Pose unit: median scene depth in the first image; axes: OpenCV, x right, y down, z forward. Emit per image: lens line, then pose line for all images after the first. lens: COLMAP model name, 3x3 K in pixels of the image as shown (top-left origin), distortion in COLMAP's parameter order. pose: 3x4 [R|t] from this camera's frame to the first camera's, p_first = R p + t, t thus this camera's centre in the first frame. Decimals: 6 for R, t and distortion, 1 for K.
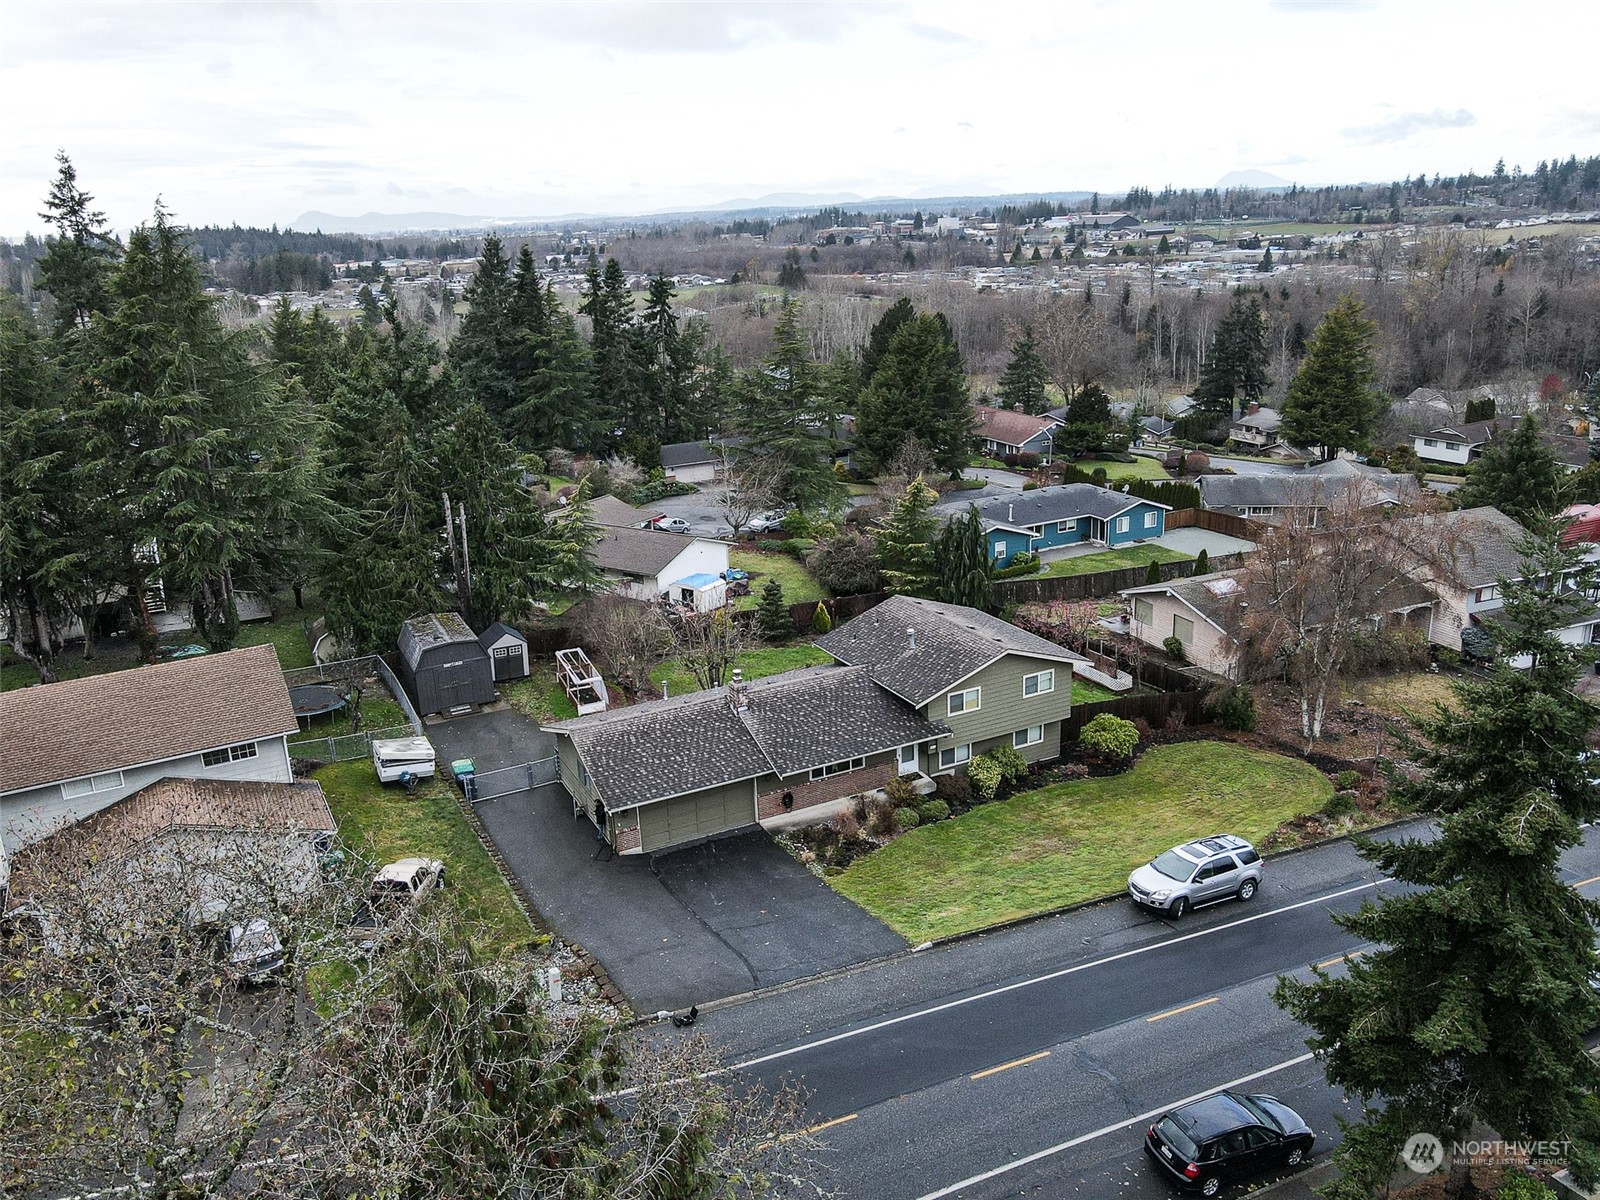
lens RADIAL K [[1187.2, 0, 796.8], [0, 1187.2, 573.2], [0, 0, 1]] dist [0.007905, 0.011887]
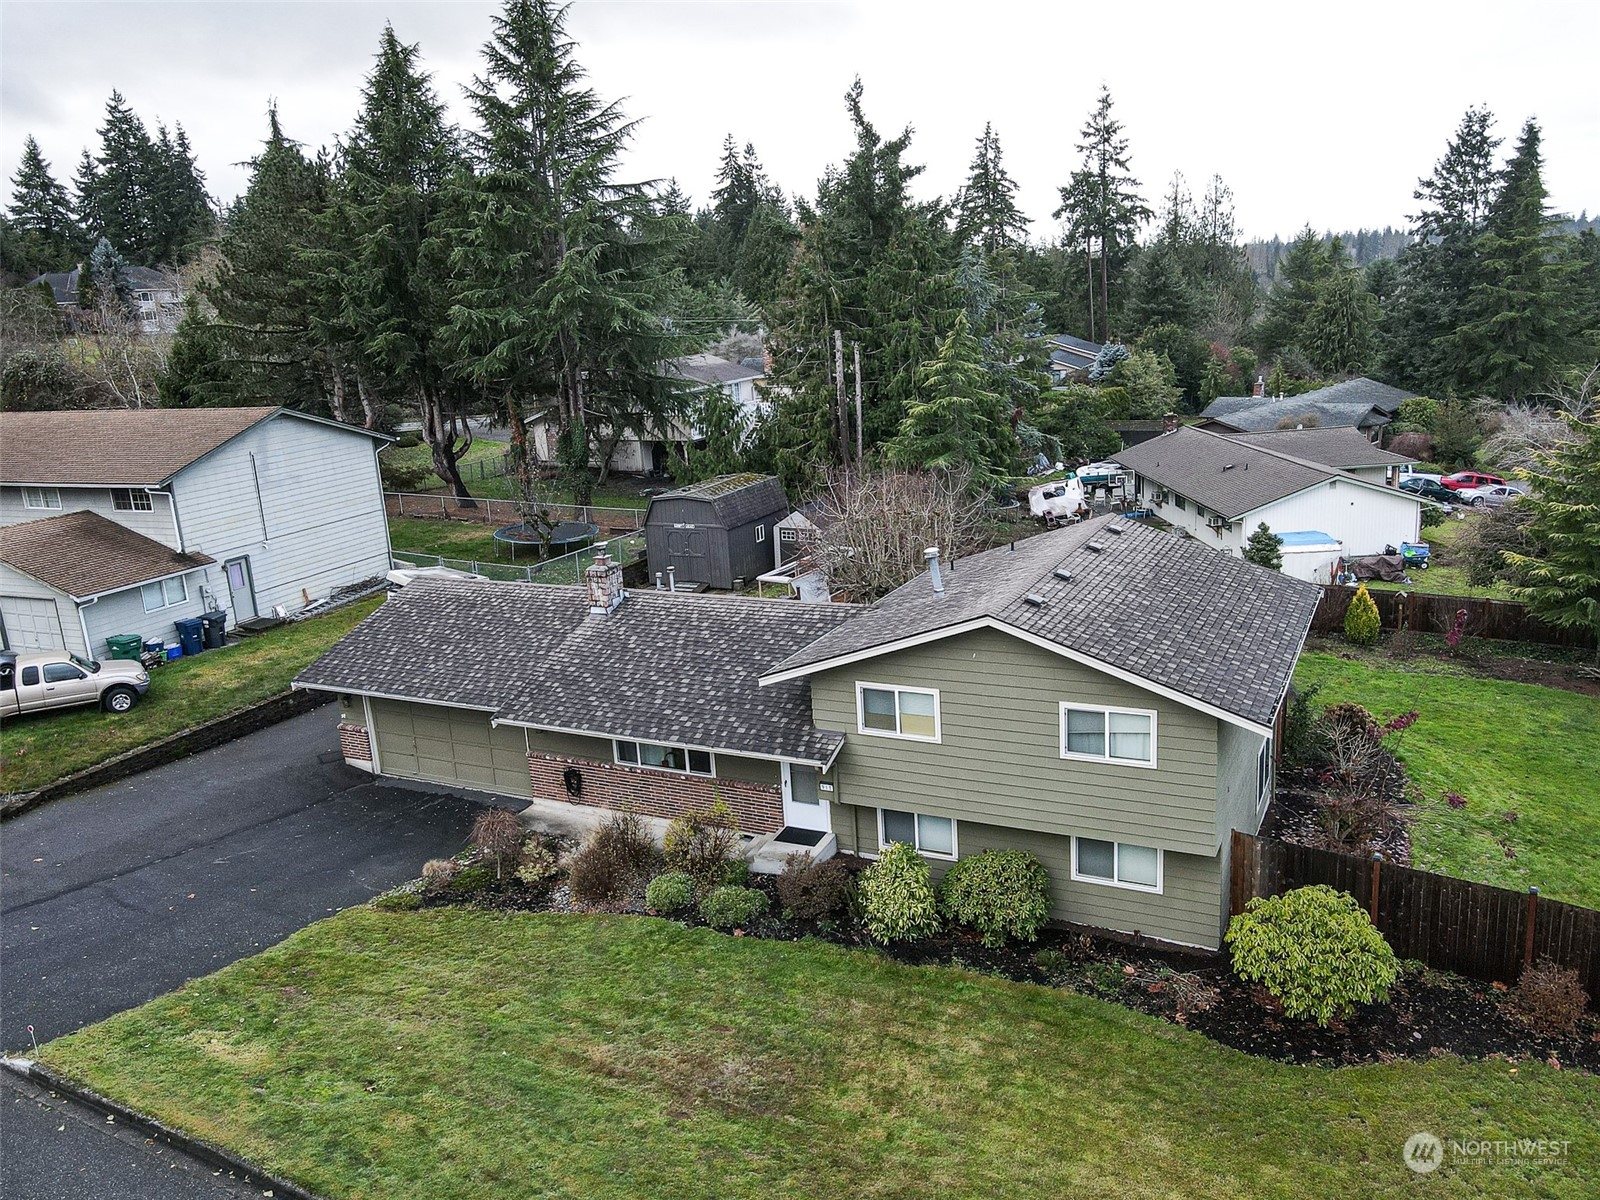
lens RADIAL K [[1242.8, 0, 829.3], [0, 1242.8, 572.1], [0, 0, 1]] dist [-0.002874, 0.026886]
pose [[0.609042, 0.184906, -0.771283, 0.460142], [-0.186586, 0.978556, 0.087261, 0.021396], [0.770878, 0.090765, 0.630483, 0.669981]]
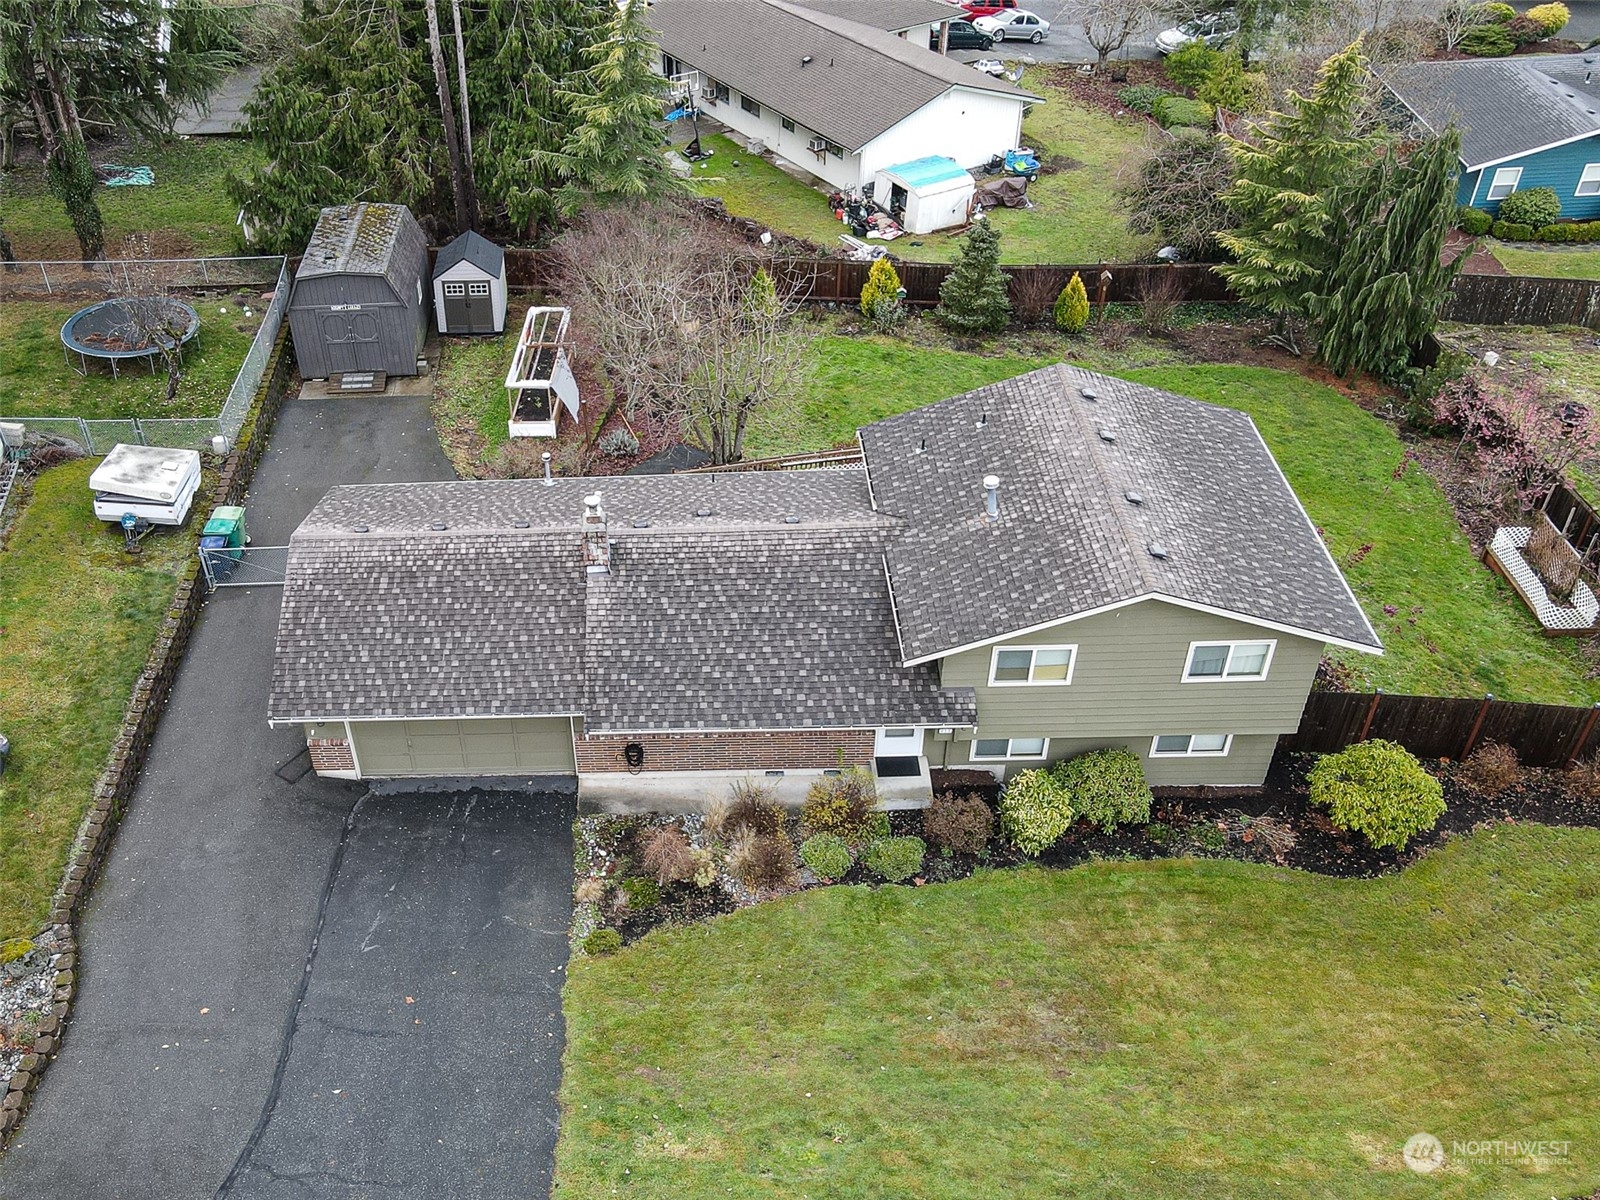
lens RADIAL K [[1514.4, 0, 623.0], [0, 1514.4, 728.4], [0, 0, 1]] dist [-0.004565, 0.030400]
pose [[0.883223, 0.303344, -0.357630, 0.216686], [-0.115044, 0.879466, 0.461849, -0.129938], [0.454622, -0.366772, 0.811663, 0.410008]]
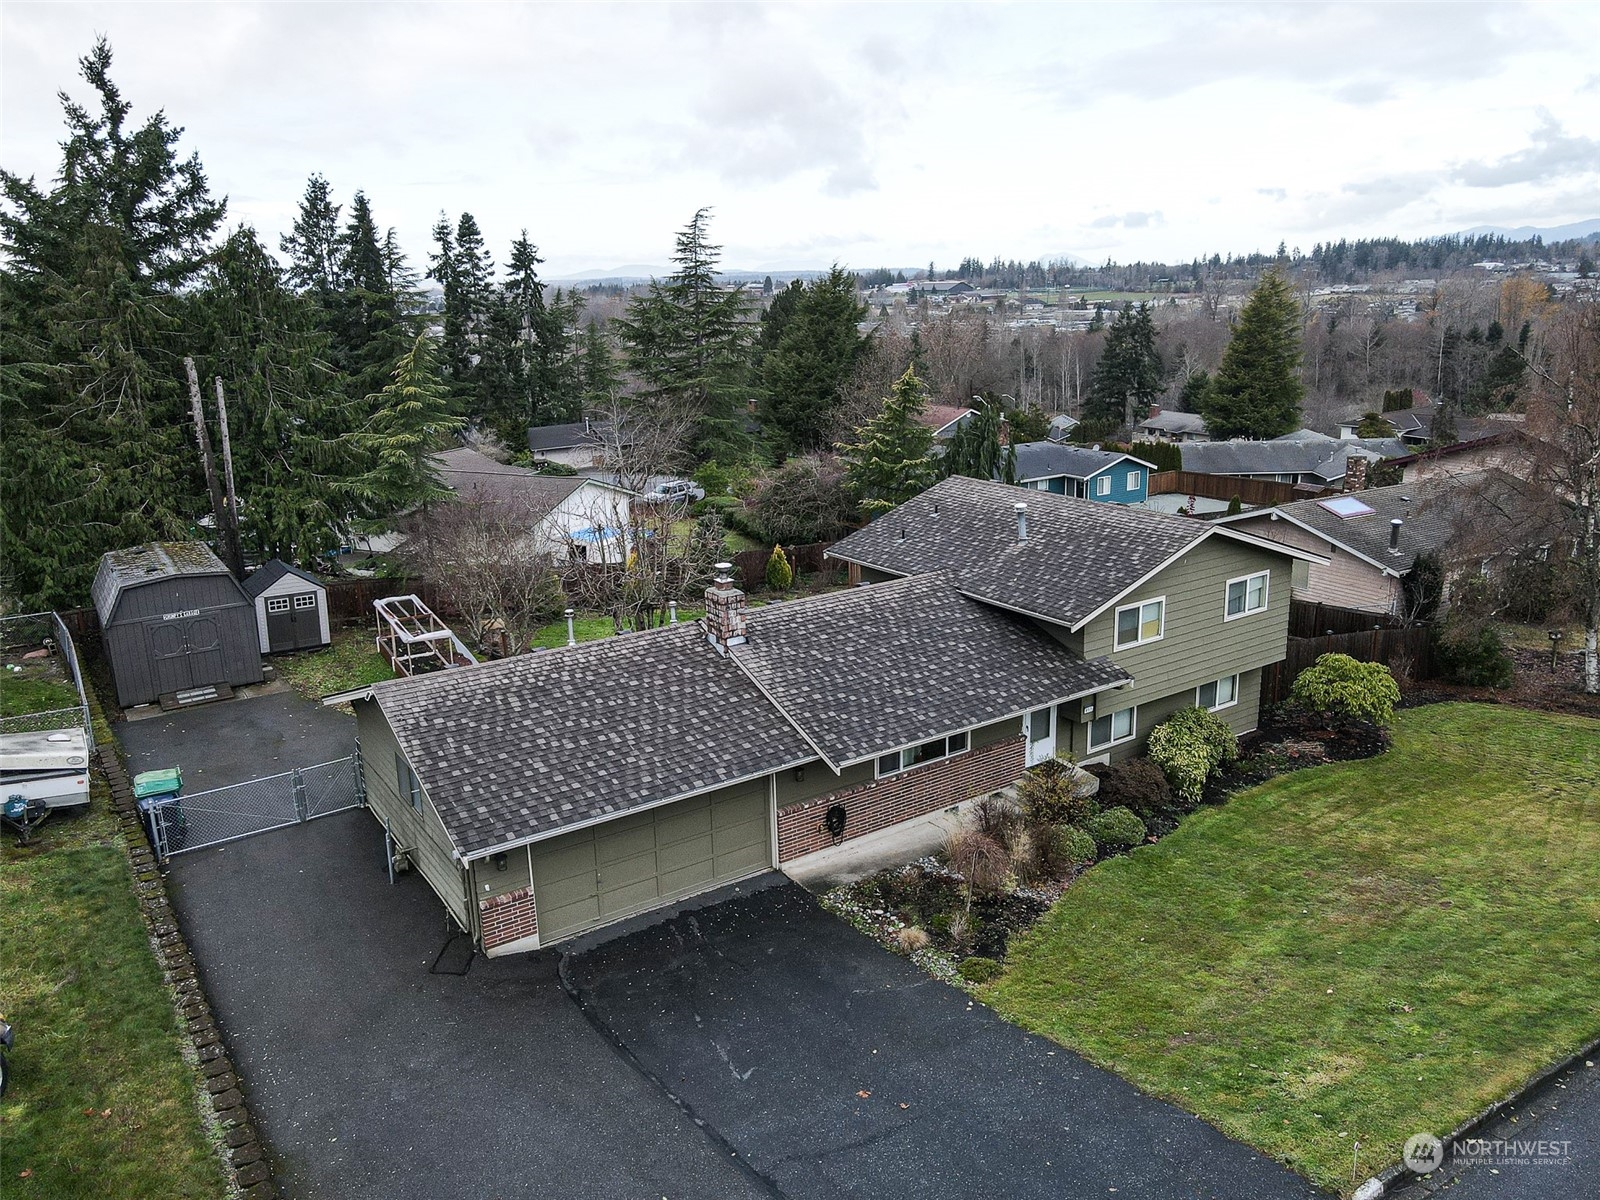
lens RADIAL K [[1162.7, 0, 798.2], [0, 1162.7, 569.5], [0, 0, 1]] dist [-0.003858, 0.036796]
pose [[0.992612, -0.016871, 0.120151, -0.074032], [0.022064, 0.998873, -0.042016, 0.099930], [-0.119306, 0.044356, 0.991866, 0.482846]]
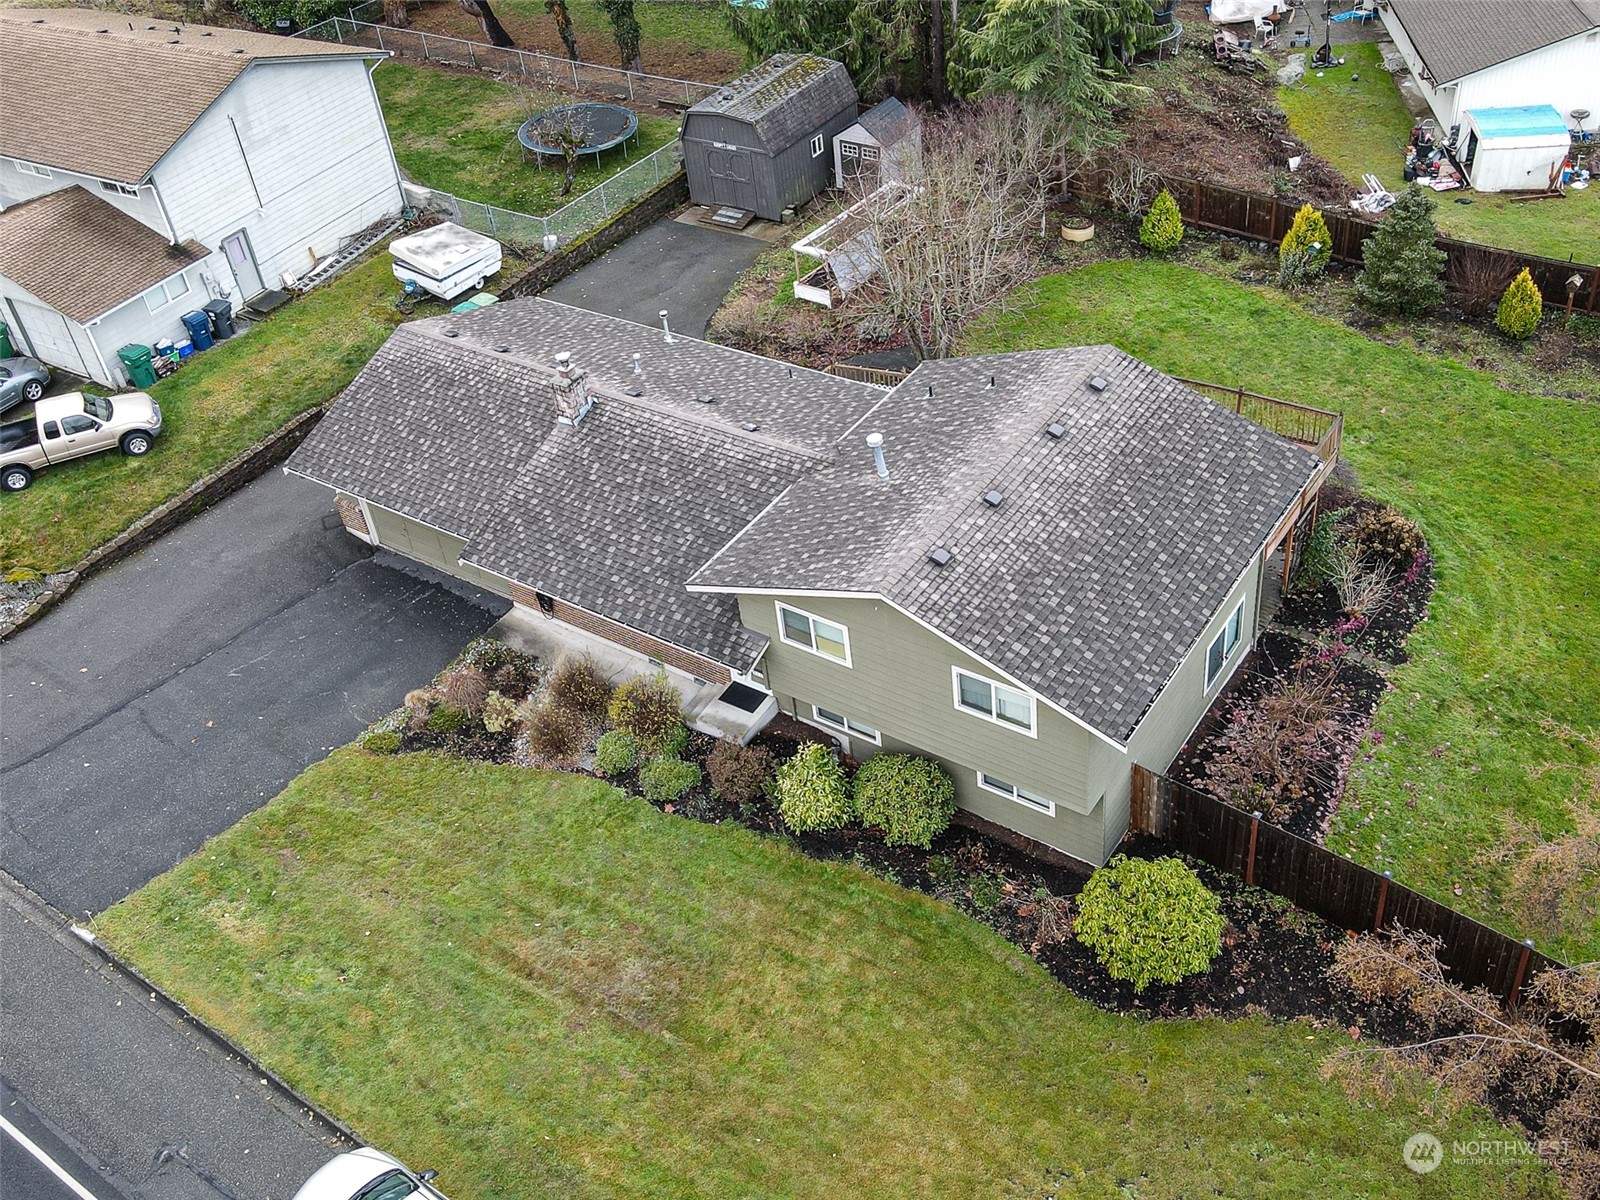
lens RADIAL K [[1563.7, 0, 801.1], [0, 1563.7, 506.7], [0, 0, 1]] dist [-0.007725, 0.028091]
pose [[0.478044, 0.506285, -0.717739, 0.528527], [-0.153896, 0.852797, 0.499053, -0.223926], [0.864748, -0.128112, 0.485590, 0.697309]]
